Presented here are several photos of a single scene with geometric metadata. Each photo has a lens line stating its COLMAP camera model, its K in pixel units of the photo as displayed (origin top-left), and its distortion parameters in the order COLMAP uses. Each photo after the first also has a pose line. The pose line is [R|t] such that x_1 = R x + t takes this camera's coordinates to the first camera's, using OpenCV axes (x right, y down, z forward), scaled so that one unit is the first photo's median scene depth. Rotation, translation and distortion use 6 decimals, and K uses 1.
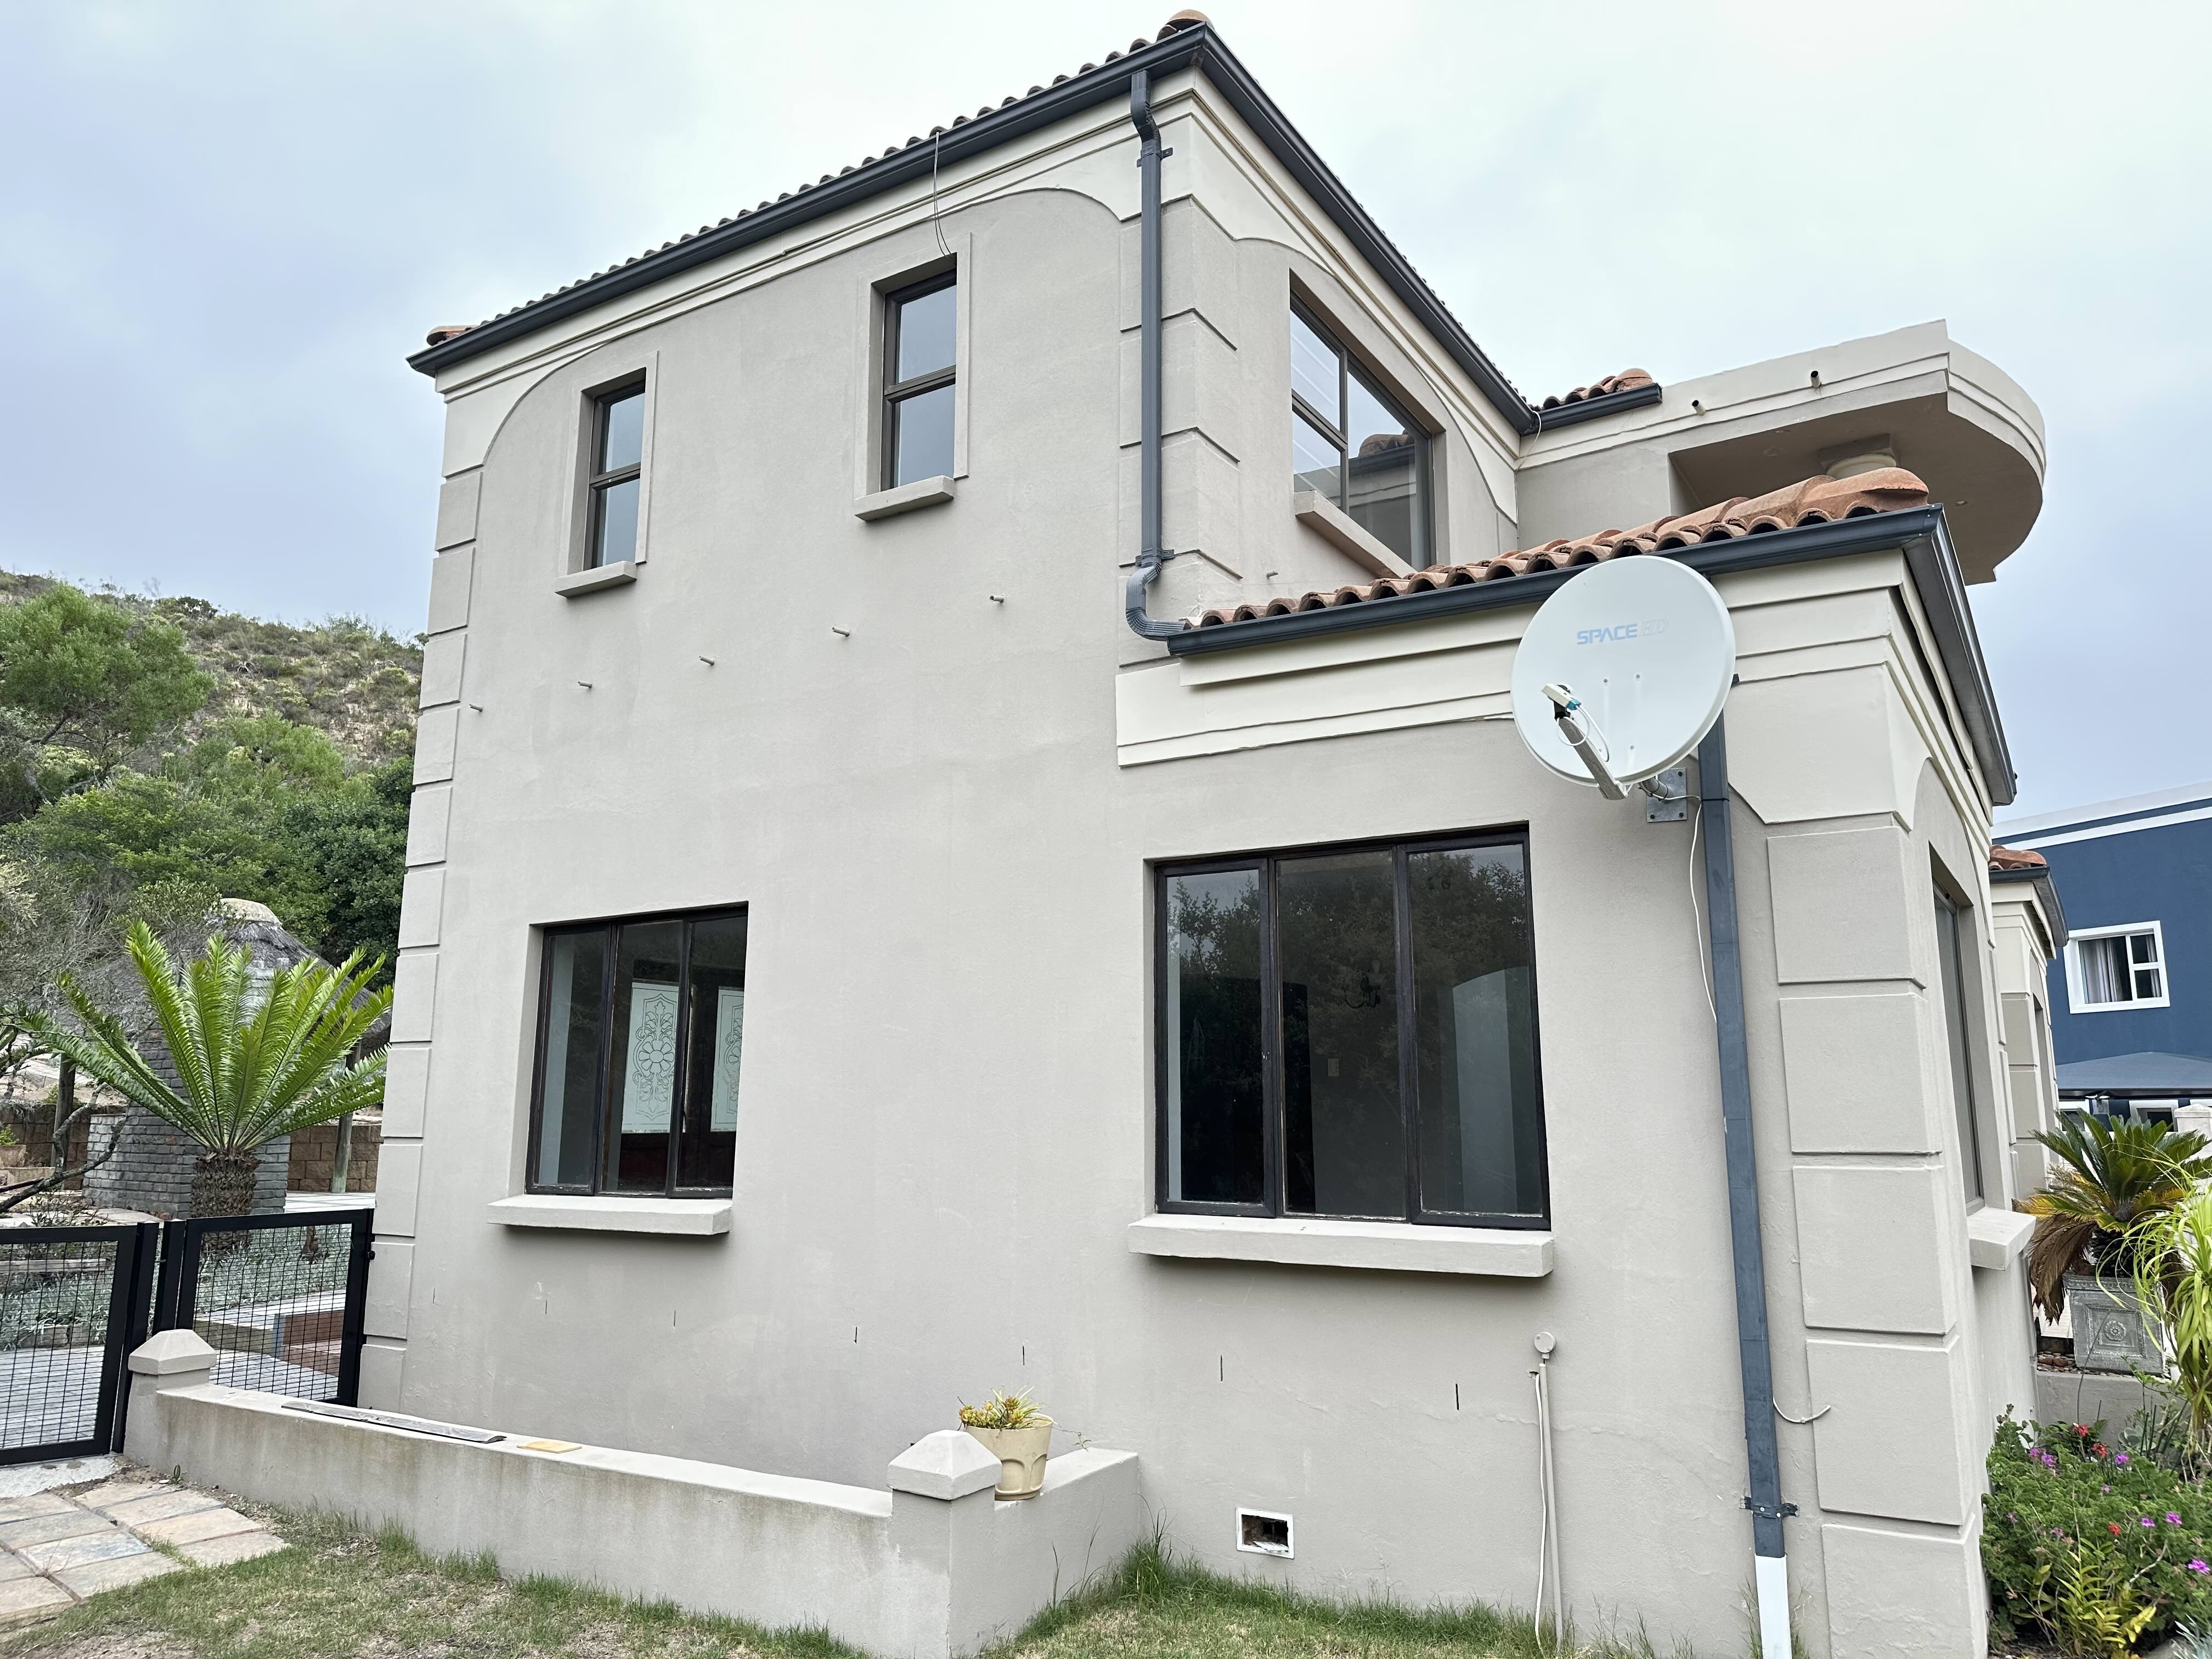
lens RADIAL K [[1533.3, 0, 1106.0], [0, 1533.3, 829.5], [0, 0, 1]] dist [0.028670, -0.037107]
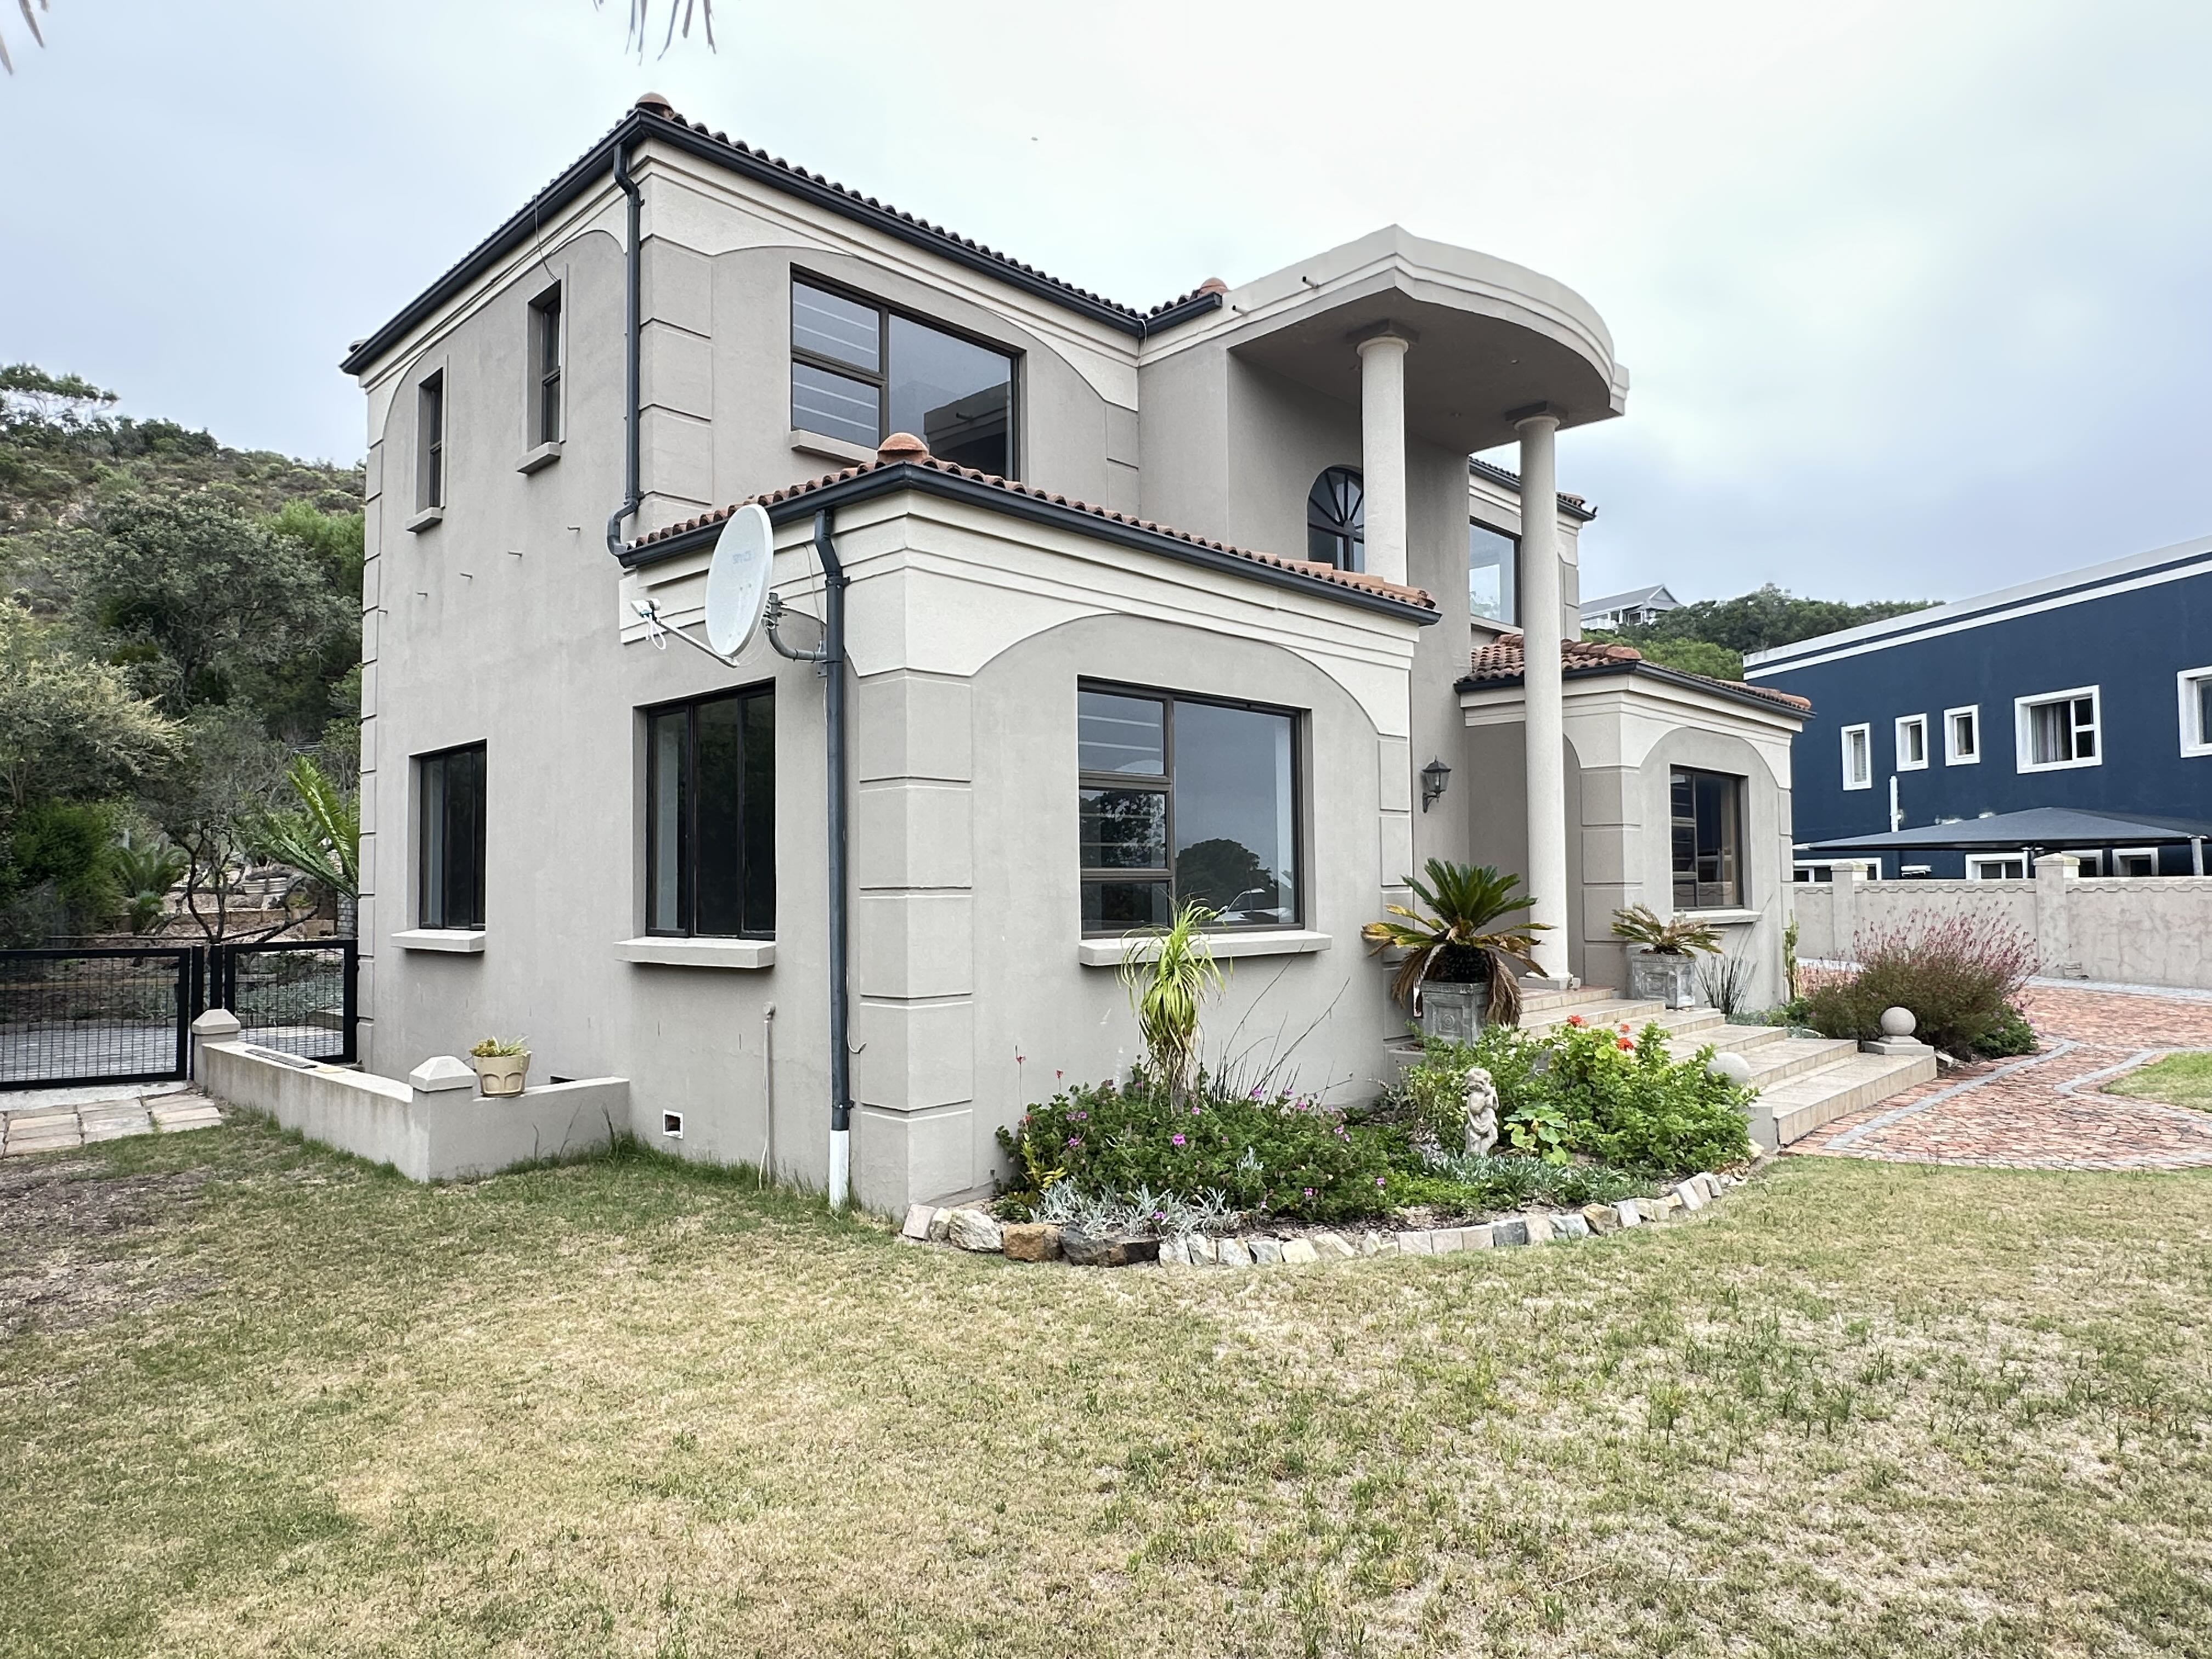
lens RADIAL K [[1344.6, 0, 1106.0], [0, 1344.6, 829.5], [0, 0, 1]] dist [-0.008622, -0.001458]
pose [[0.979492, -0.020414, -0.200447, 0.625302], [0.049228, 0.988950, 0.139839, -0.019455], [0.195377, -0.146838, 0.969673, -0.177087]]
